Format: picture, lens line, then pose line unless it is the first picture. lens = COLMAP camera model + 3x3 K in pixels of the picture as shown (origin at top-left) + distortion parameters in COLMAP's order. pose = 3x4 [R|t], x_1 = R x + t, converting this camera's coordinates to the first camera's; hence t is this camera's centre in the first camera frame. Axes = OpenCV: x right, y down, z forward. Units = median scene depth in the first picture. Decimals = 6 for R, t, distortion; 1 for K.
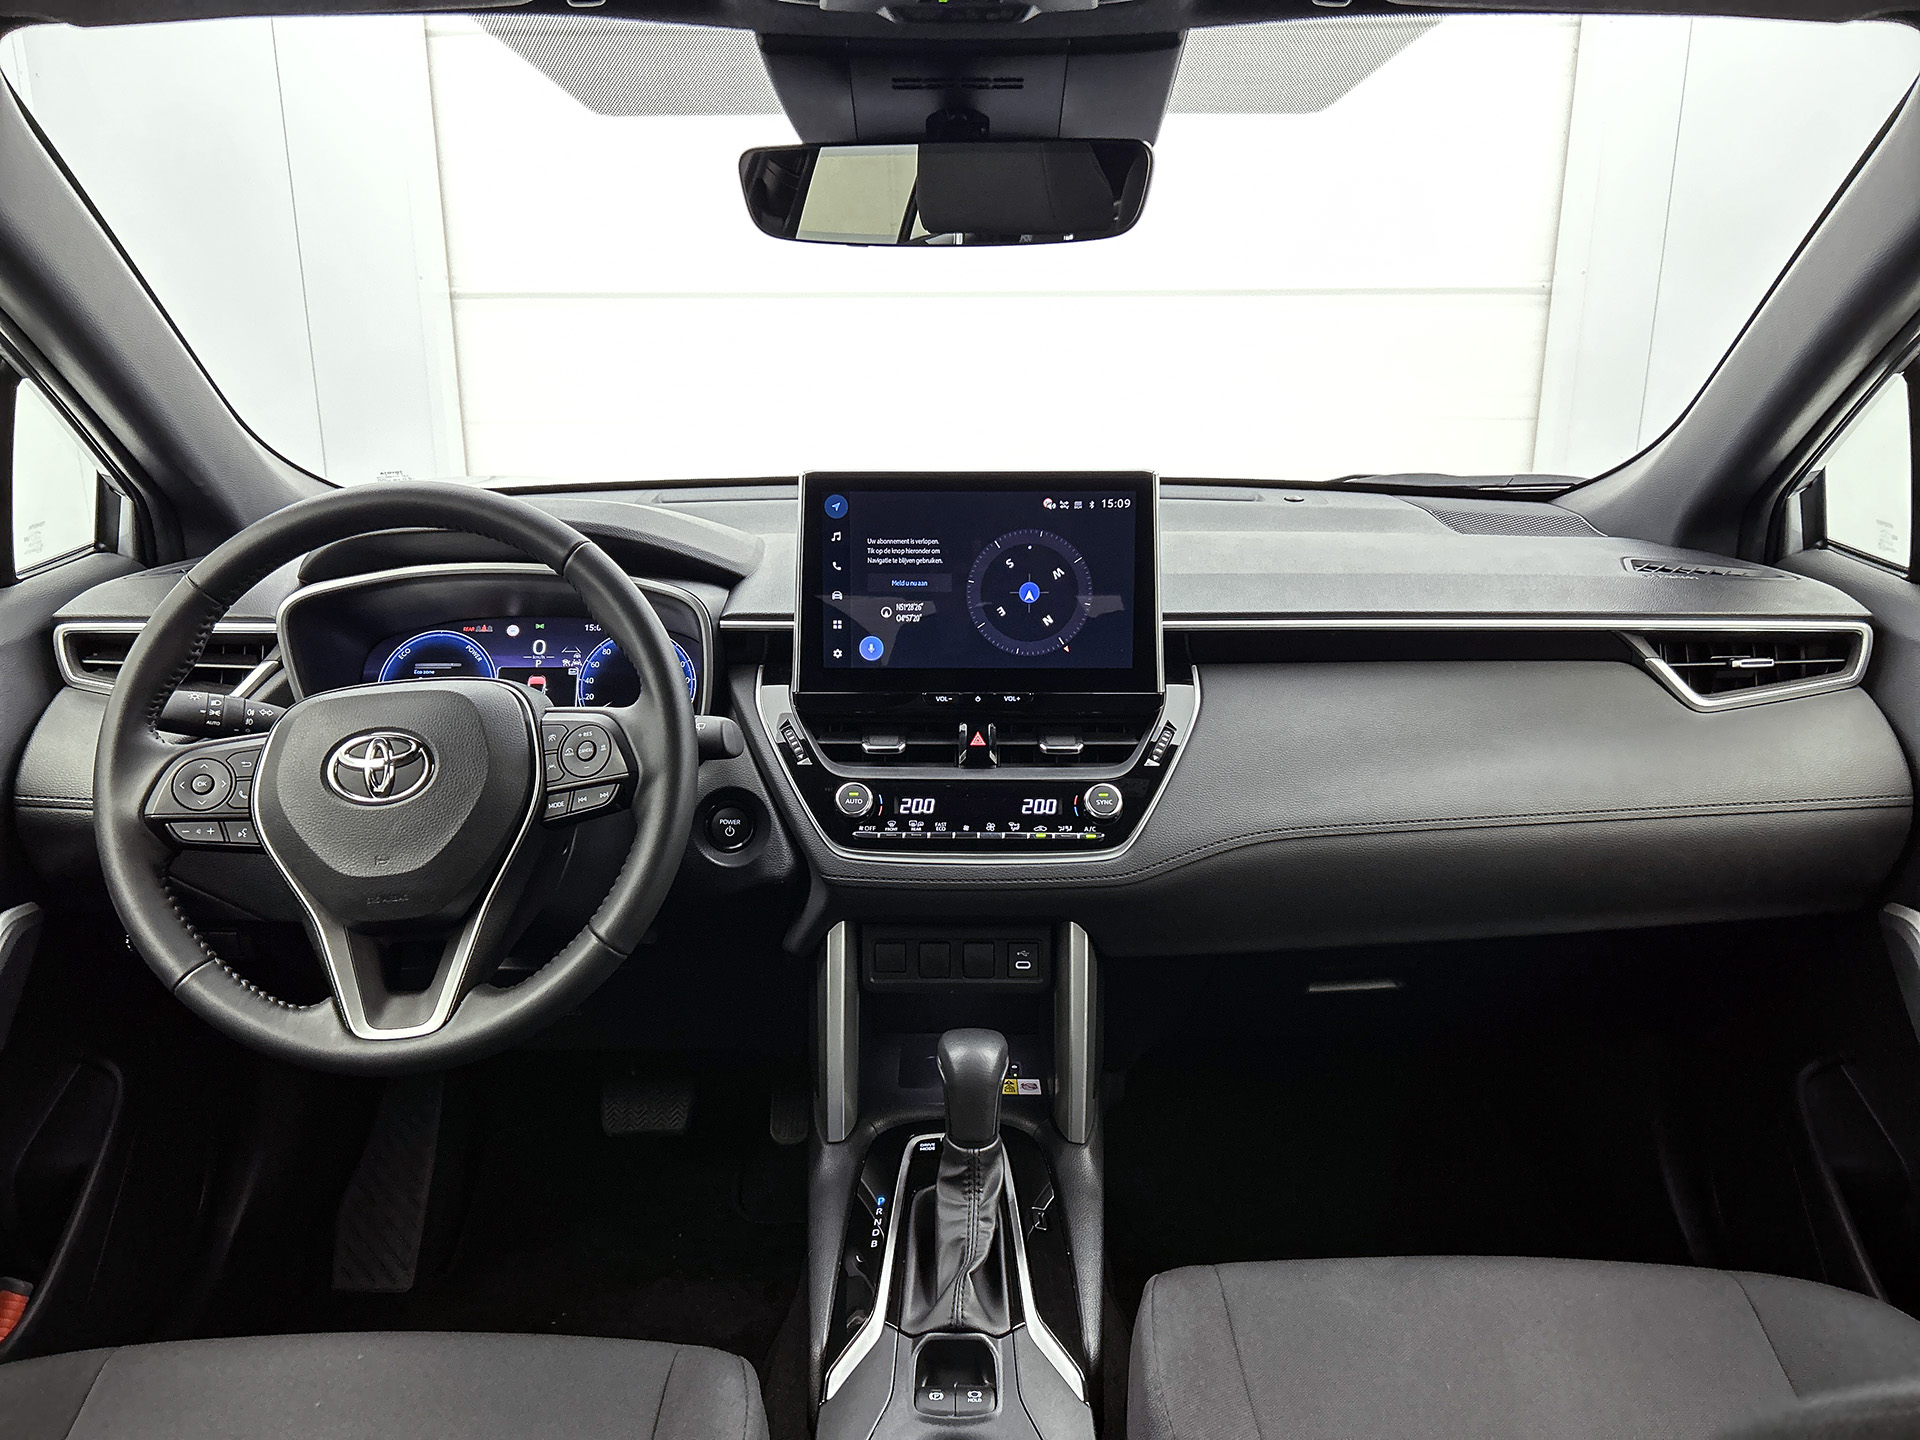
lens RADIAL K [[1494.4, 0, 960.0], [0, 1494.4, 720.0], [0, 0, 1]] dist [0.006622, 0.010191]
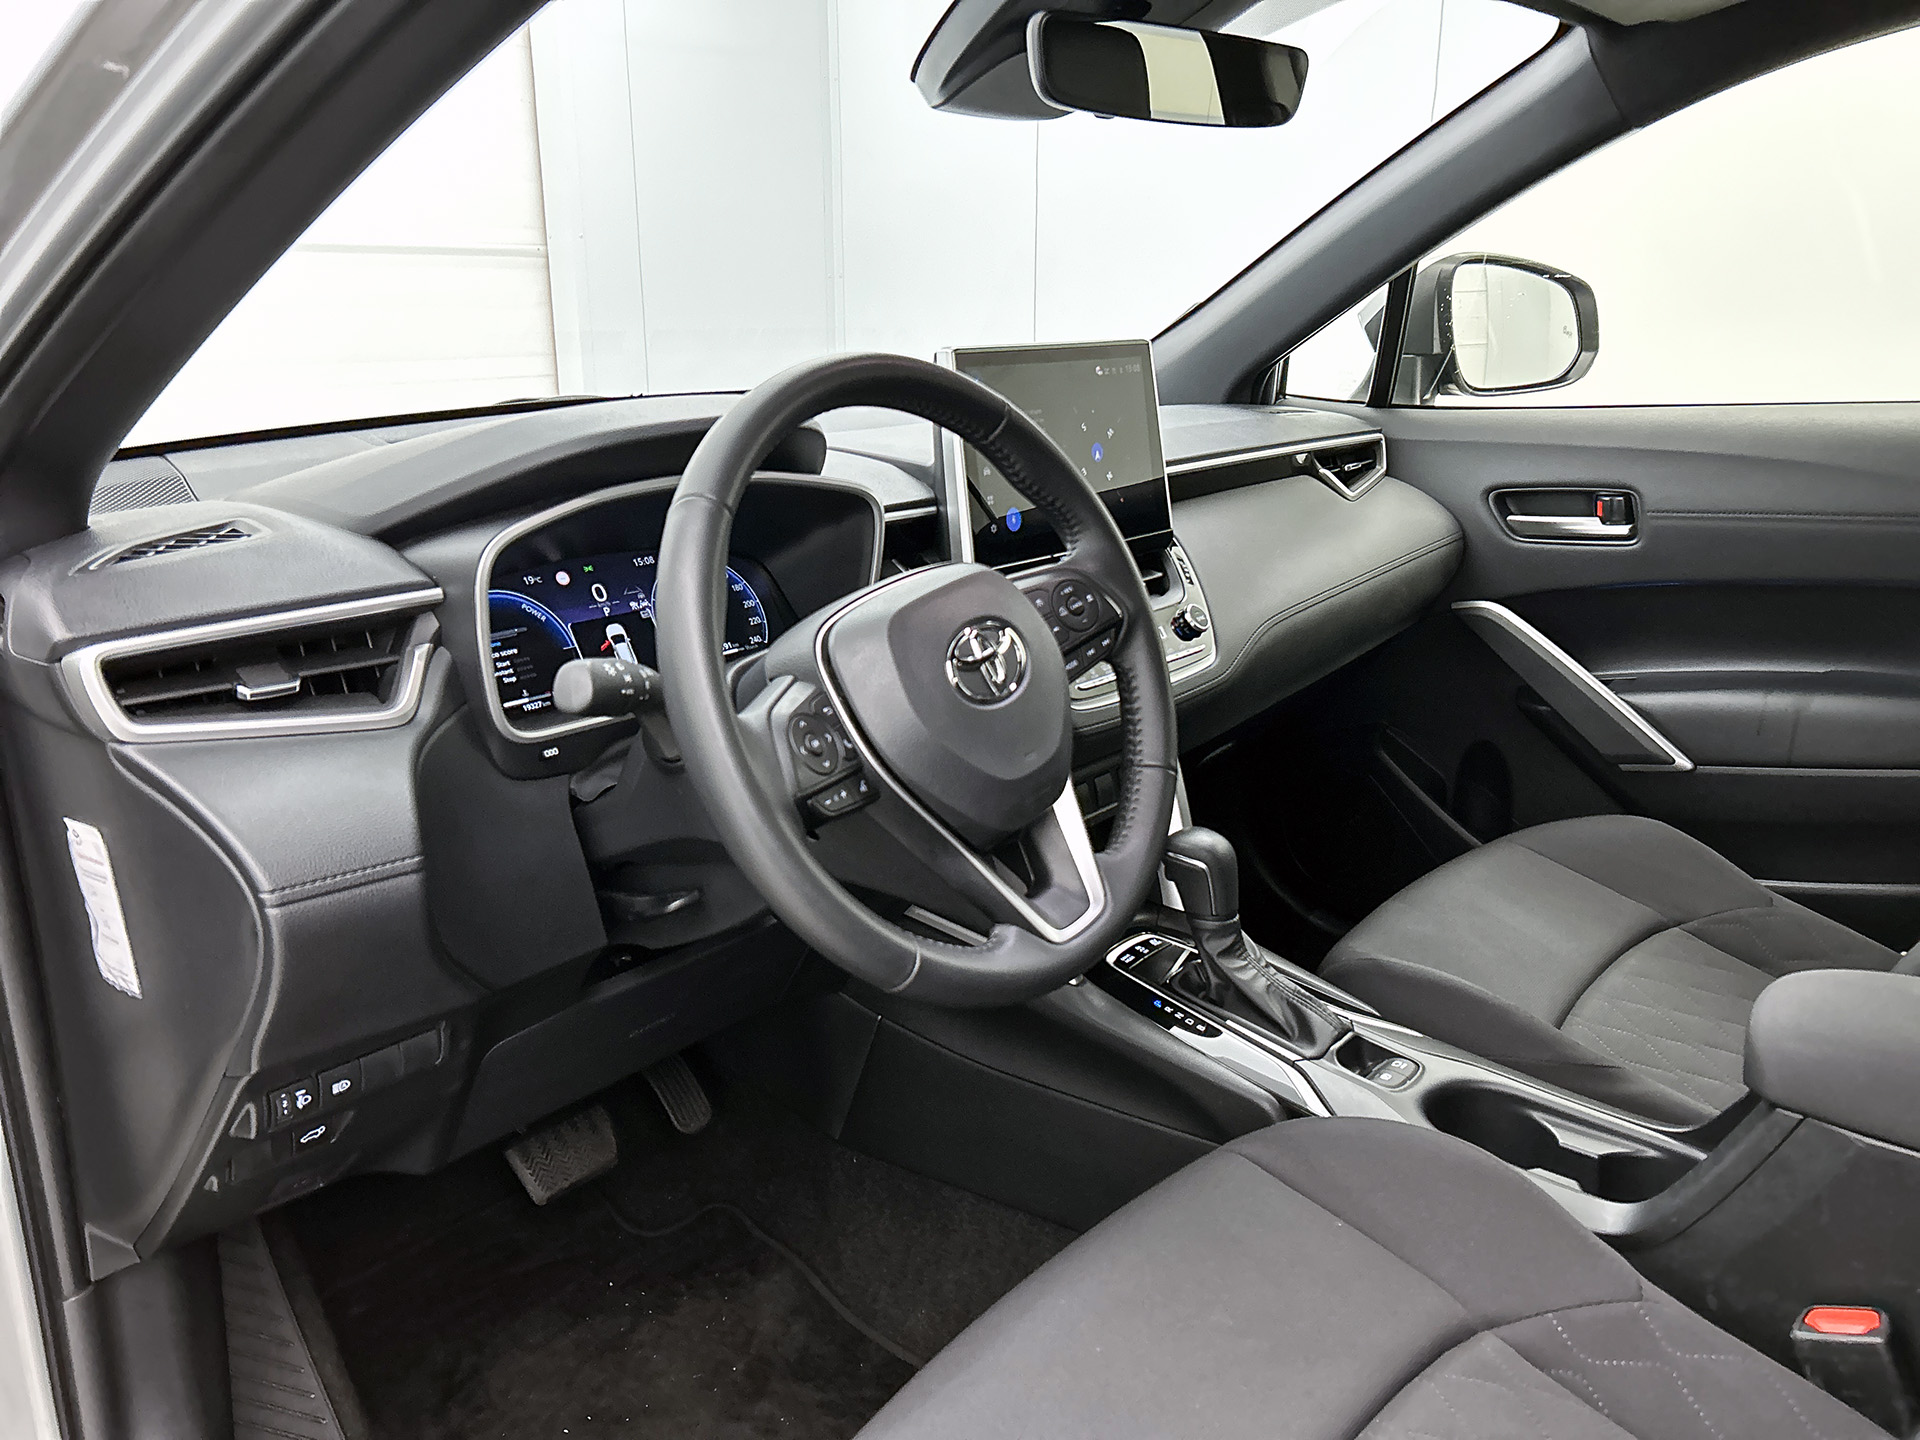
lens RADIAL K [[1494.4, 0, 960.0], [0, 1494.4, 720.0], [0, 0, 1]] dist [0.006622, 0.010191]
pose [[0.606299, -0.211249, 0.766665, -0.837607], [0.212016, 0.972117, 0.100192, -0.021937], [-0.766453, 0.101799, 0.634182, 0.348762]]
